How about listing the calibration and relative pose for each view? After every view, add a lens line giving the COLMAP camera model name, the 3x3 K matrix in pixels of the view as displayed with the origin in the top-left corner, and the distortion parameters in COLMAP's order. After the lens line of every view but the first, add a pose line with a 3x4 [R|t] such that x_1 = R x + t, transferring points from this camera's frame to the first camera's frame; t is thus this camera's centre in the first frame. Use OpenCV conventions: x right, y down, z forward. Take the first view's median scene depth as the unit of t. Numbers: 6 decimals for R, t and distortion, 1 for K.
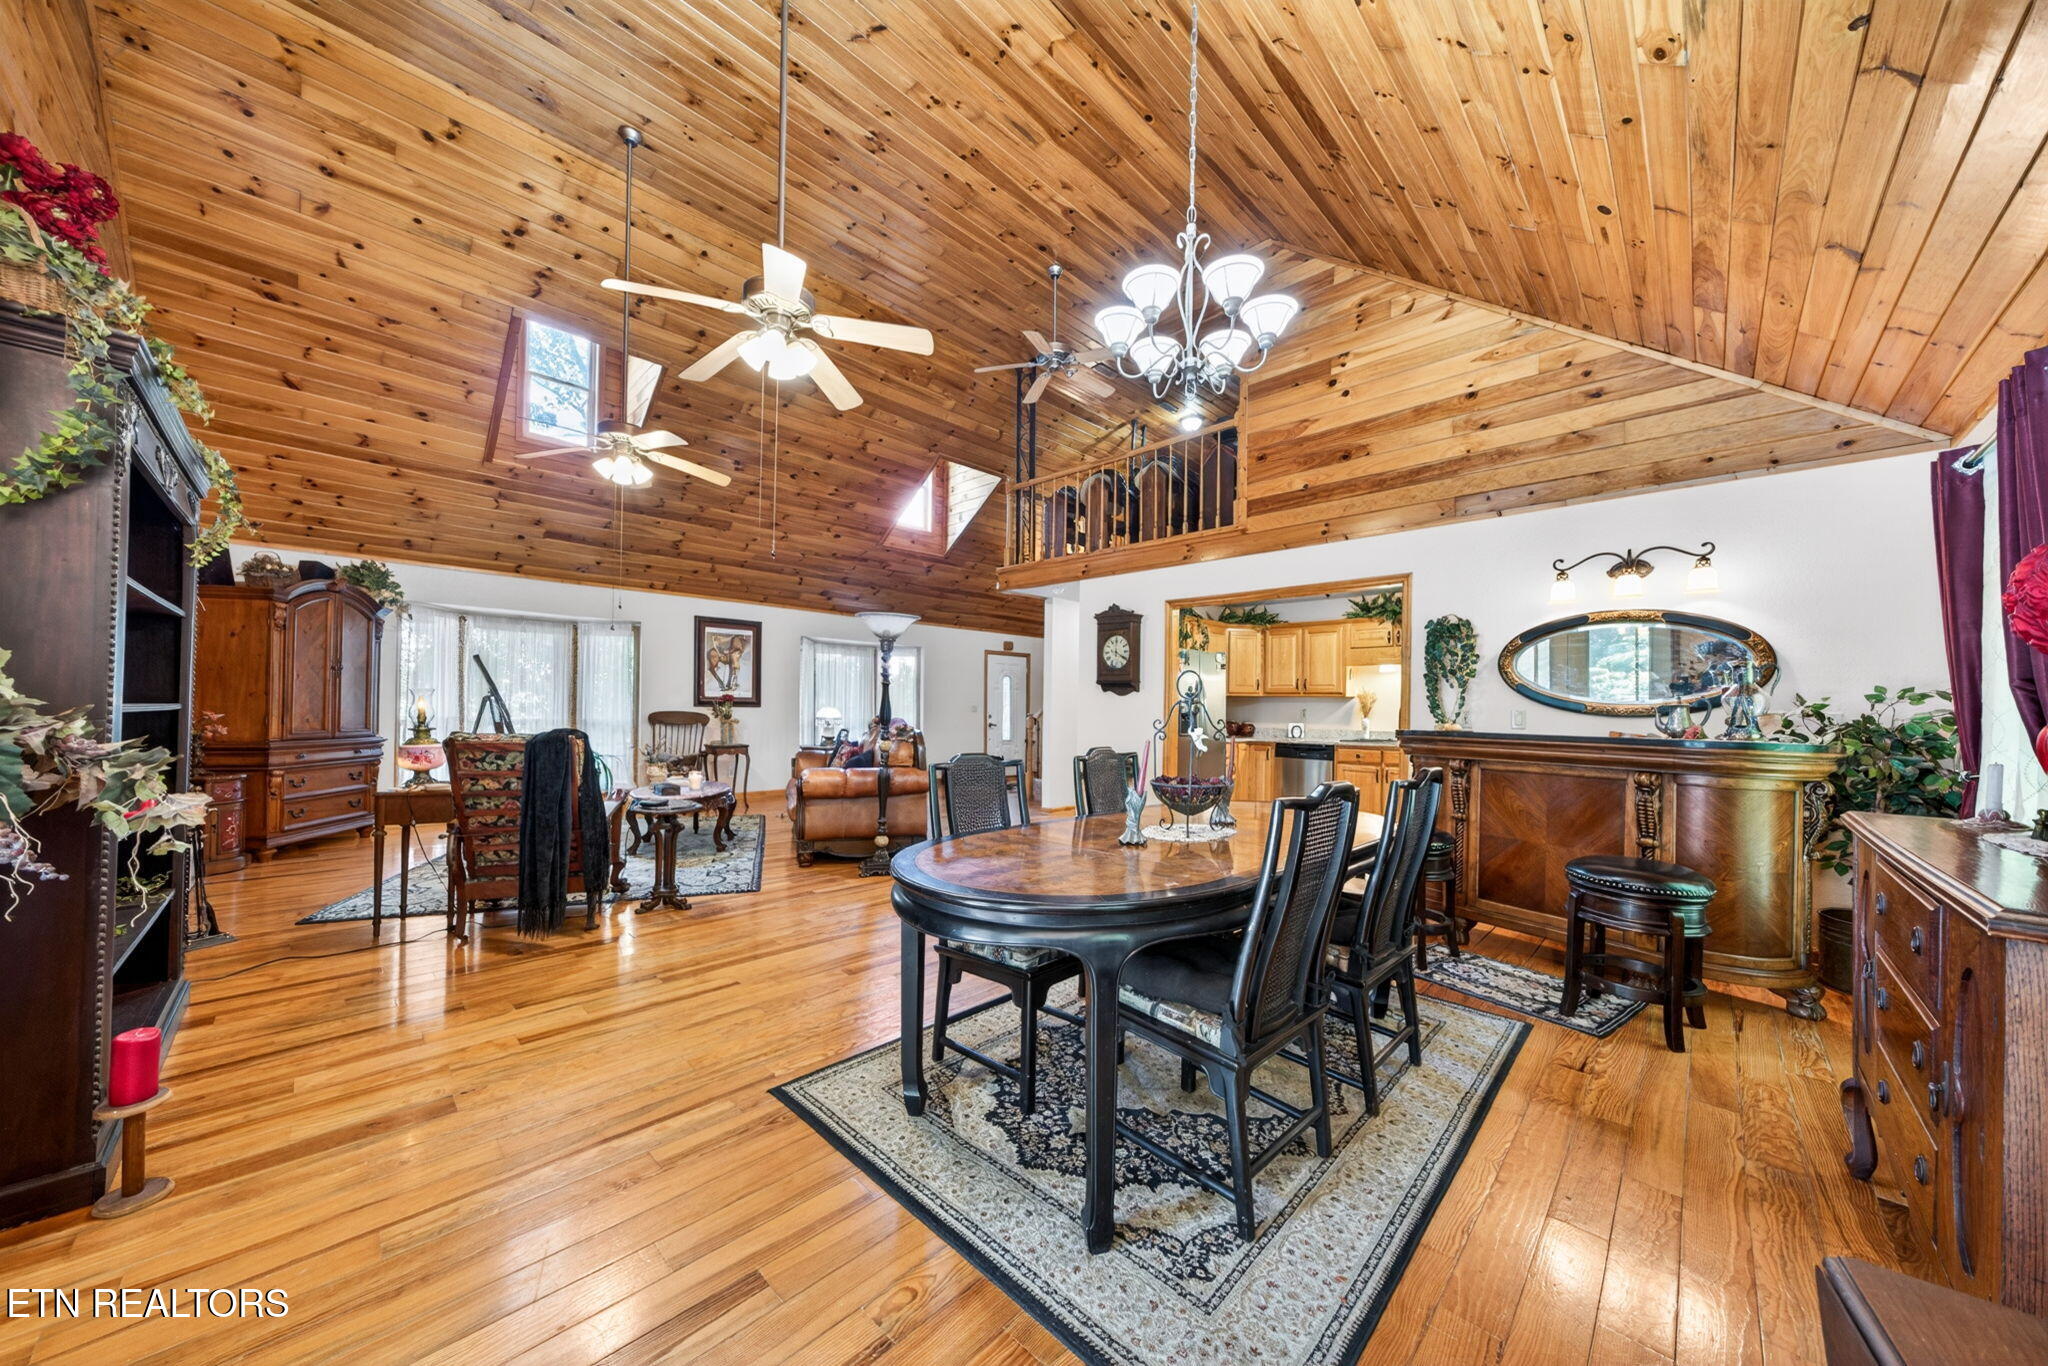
lens RADIAL K [[690.8, 0, 1024.0], [0, 690.8, 706.5], [0, 0, 1]] dist [0.000438, 0.000054]
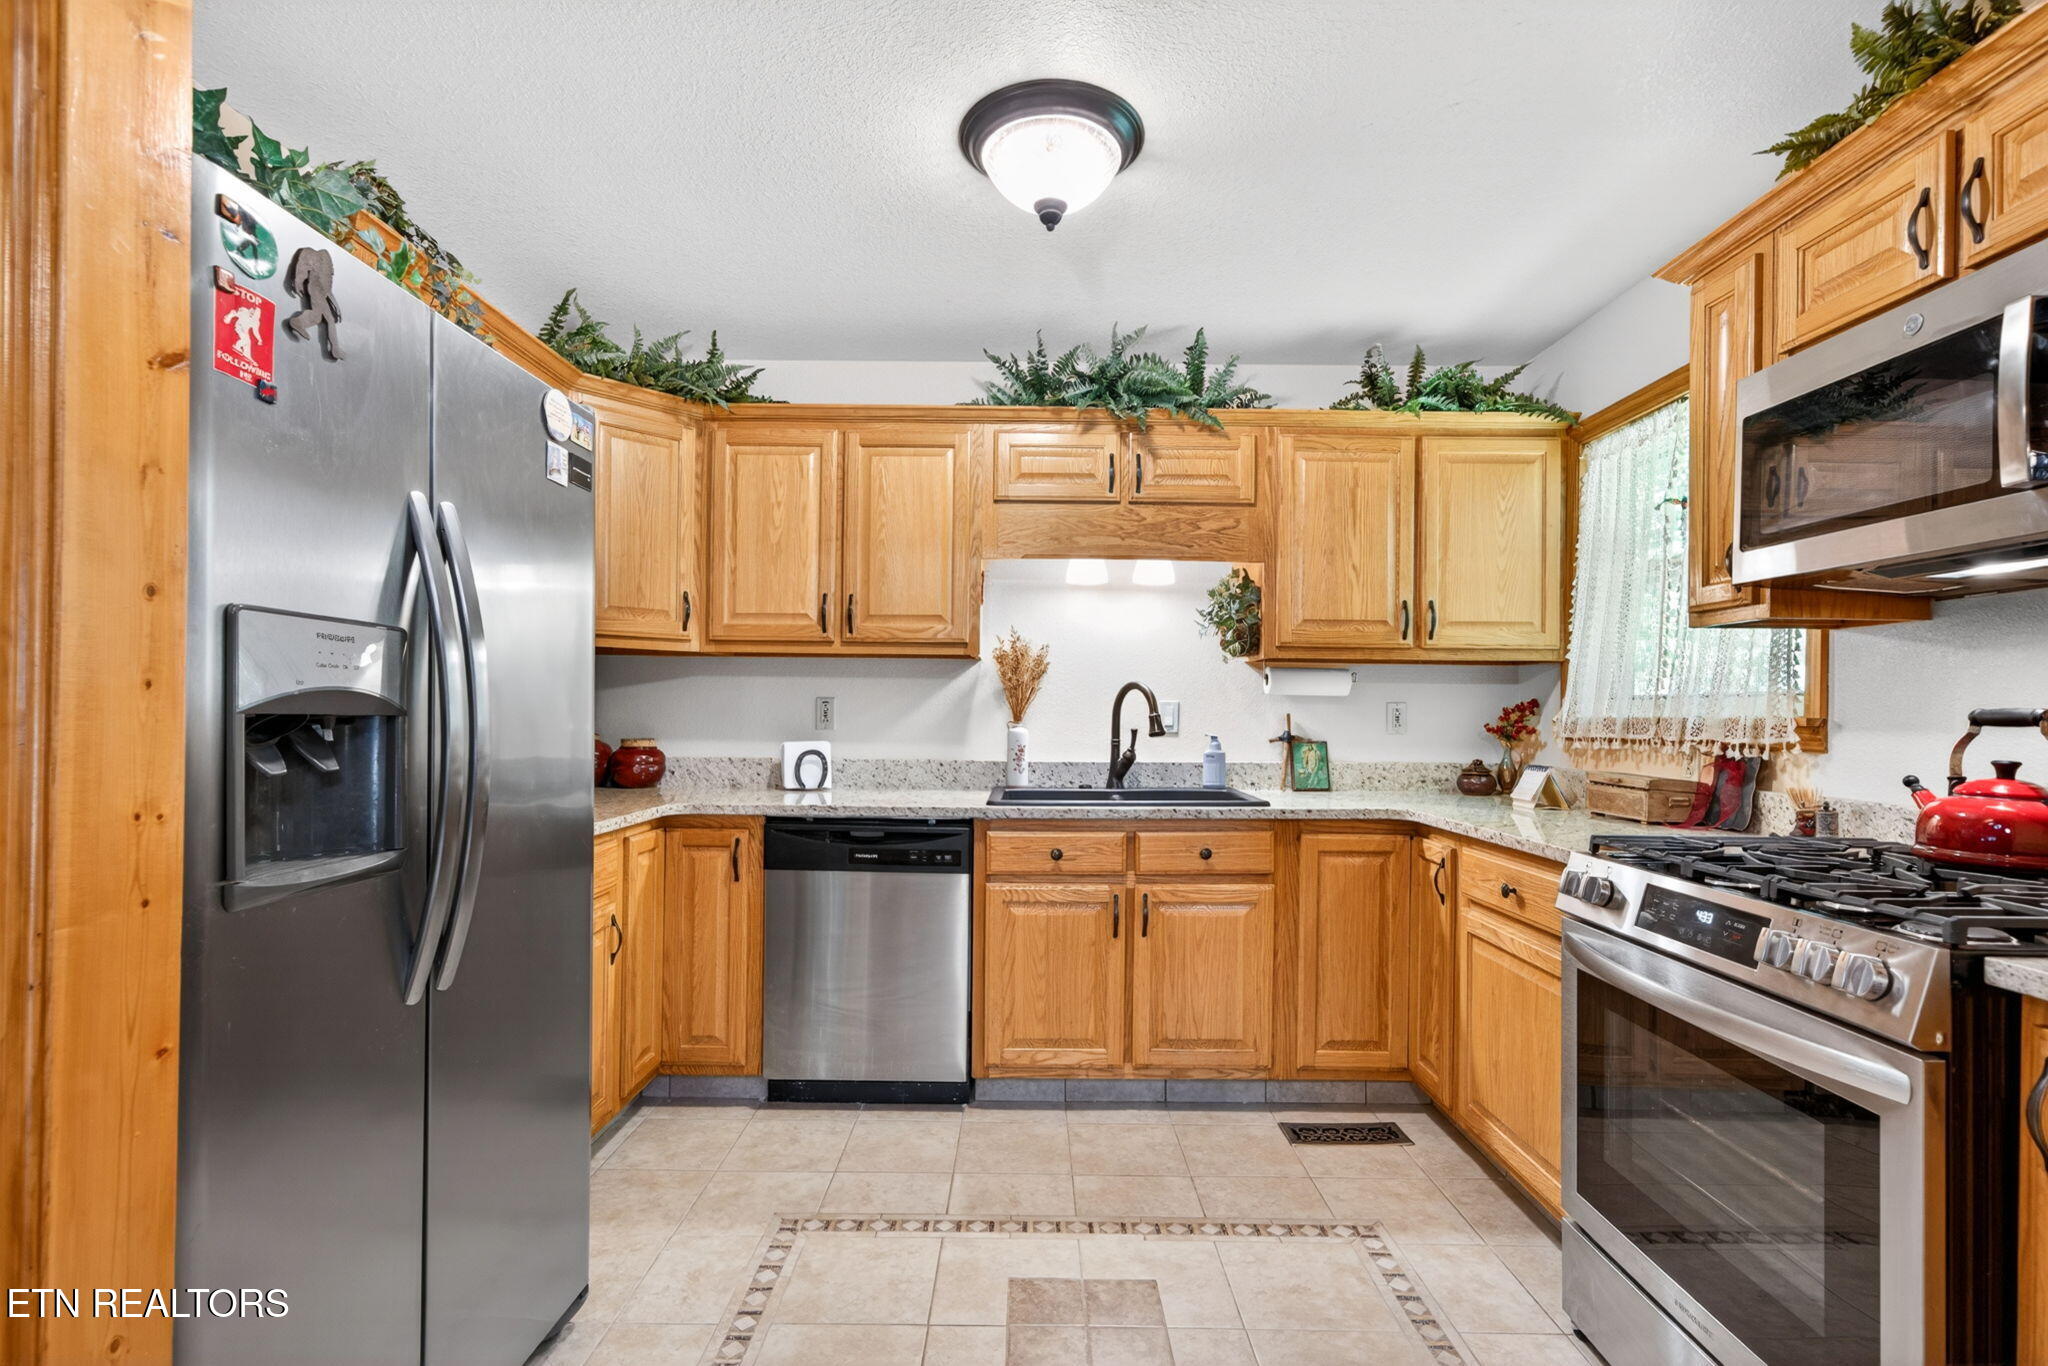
lens RADIAL K [[929.6, 0, 1024.0], [0, 929.6, 683.0], [0, 0, 1]] dist [0.003093, 0.000970]
pose [[0.703612, 0.005028, 0.710566, 0.167747], [-0.001470, 0.999983, -0.005621, 0.000487], [-0.710583, 0.002911, 0.703608, 0.642441]]
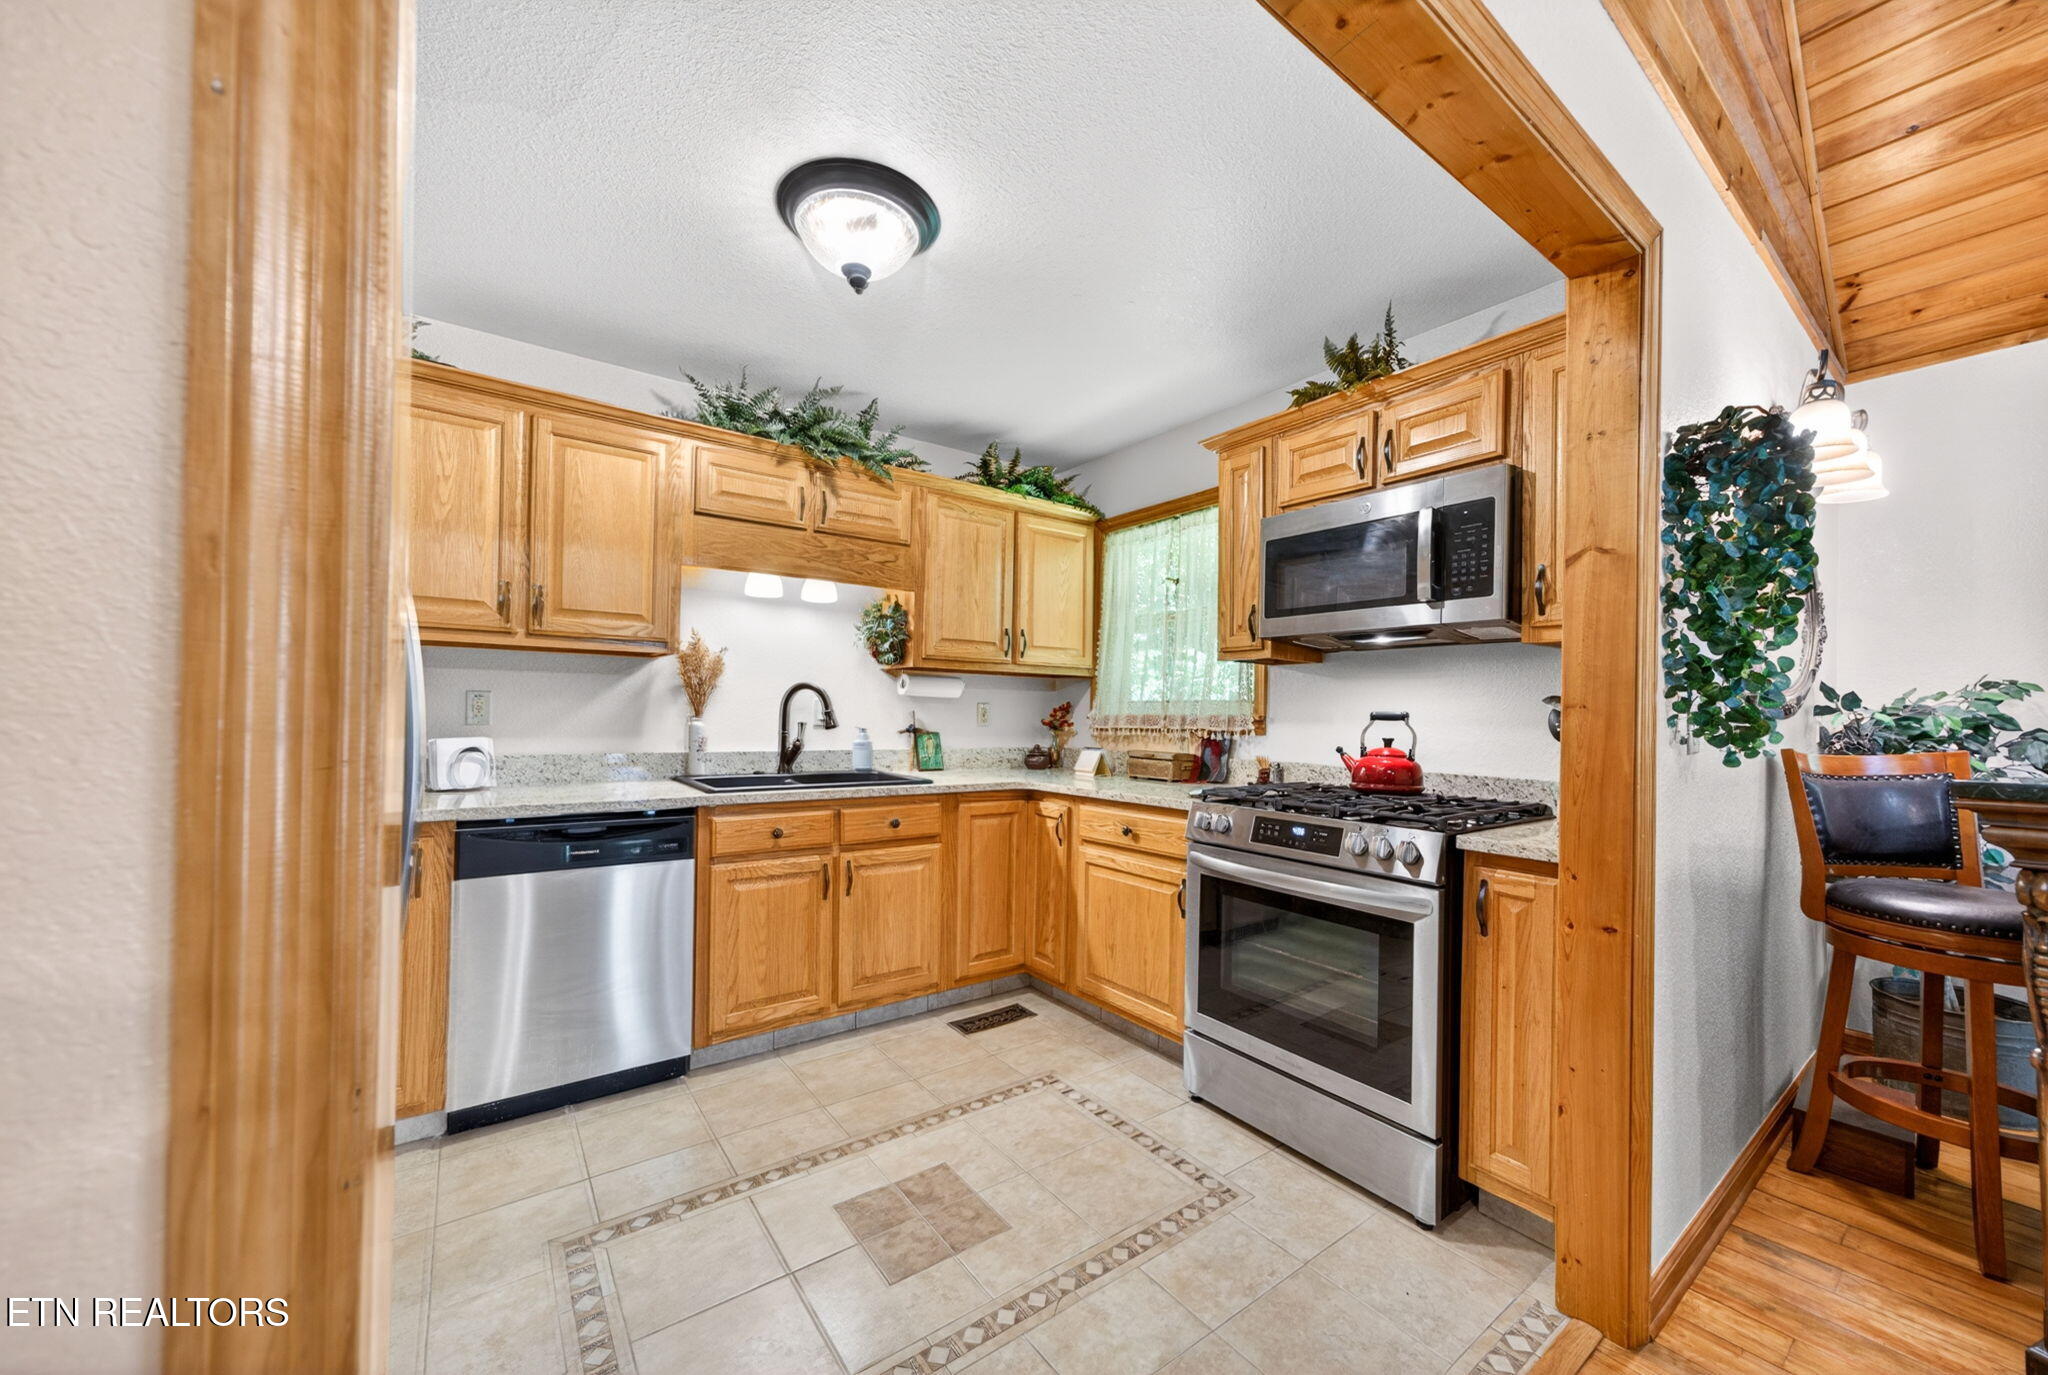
lens RADIAL K [[758.5, 0, 1024.0], [0, 758.5, 687.5], [0, 0, 1]] dist [-0.001176, 0.000057]
pose [[0.166509, 0.011822, 0.985969, 0.123617], [-0.024245, 0.999675, -0.007892, 0.000496], [-0.985742, -0.022591, 0.166742, 0.721262]]
